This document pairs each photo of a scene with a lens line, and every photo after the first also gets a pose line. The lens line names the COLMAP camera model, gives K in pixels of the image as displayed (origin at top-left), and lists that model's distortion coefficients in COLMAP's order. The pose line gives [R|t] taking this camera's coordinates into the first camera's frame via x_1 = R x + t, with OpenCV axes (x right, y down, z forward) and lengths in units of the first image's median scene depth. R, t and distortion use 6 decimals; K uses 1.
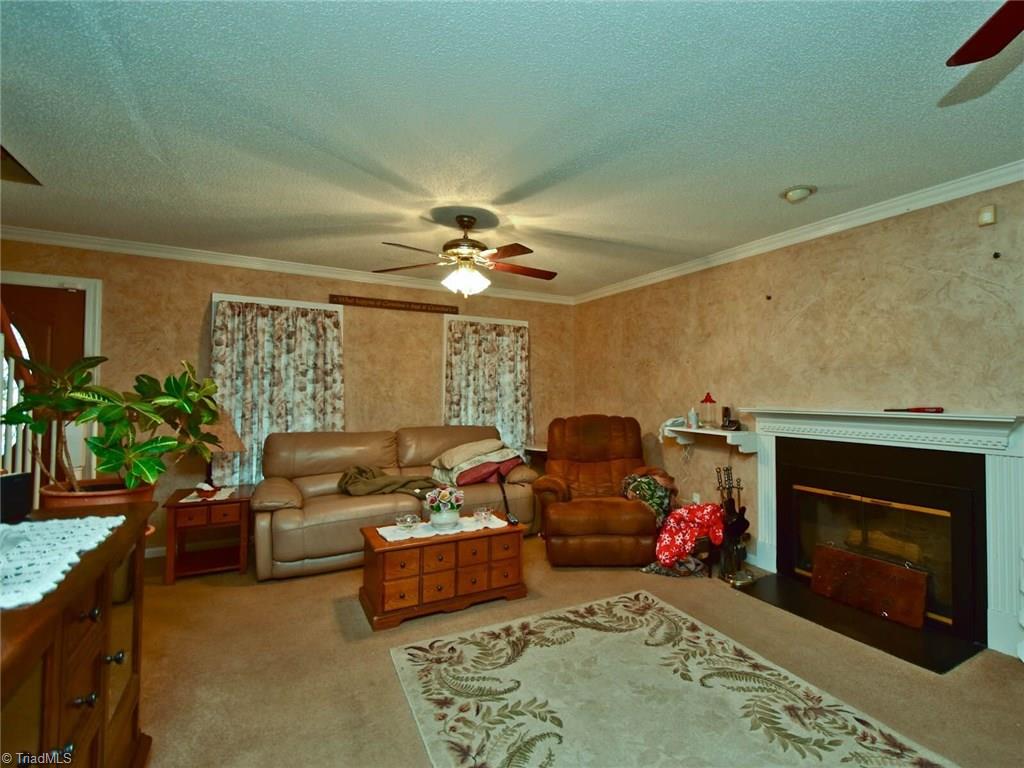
lens RADIAL K [[518.9, 0, 517.8], [0, 518.9, 381.1], [0, 0, 1]] dist [0.032056, -0.000177]
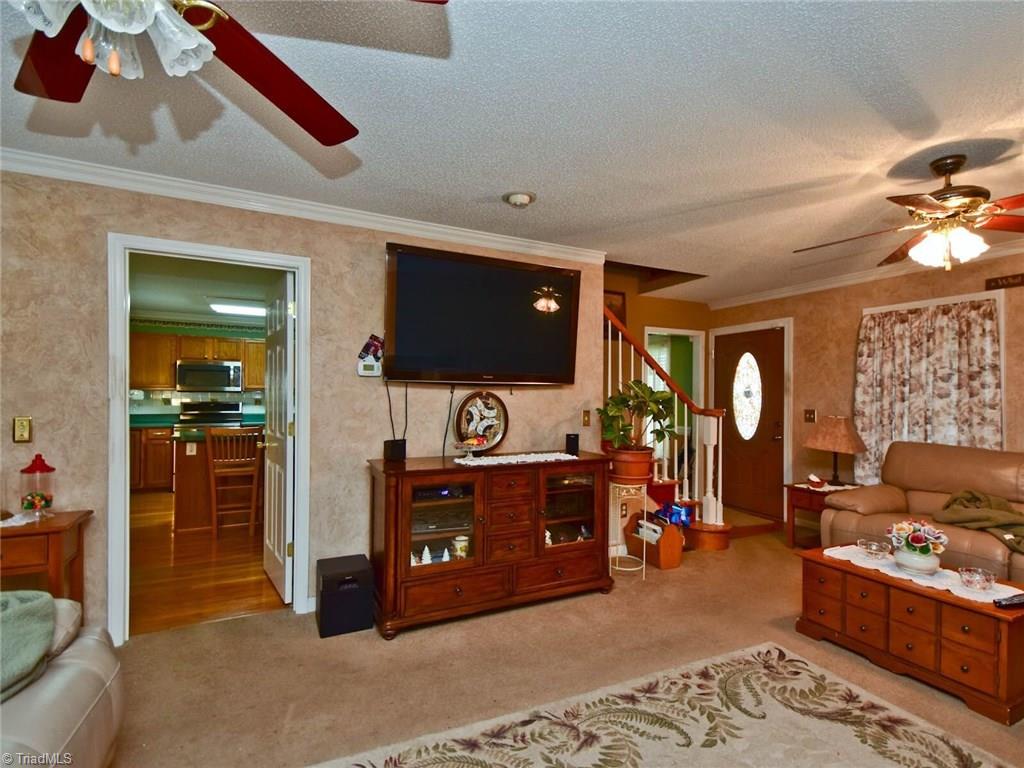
lens RADIAL K [[452.2, 0, 512.9], [0, 452.2, 397.9], [0, 0, 1]] dist [0.000755, -0.000123]
pose [[-0.017487, -0.000877, -0.999847, 0.389353], [0.020521, 0.999789, -0.001236, 0.004803], [0.999636, -0.020539, -0.017465, 0.287638]]
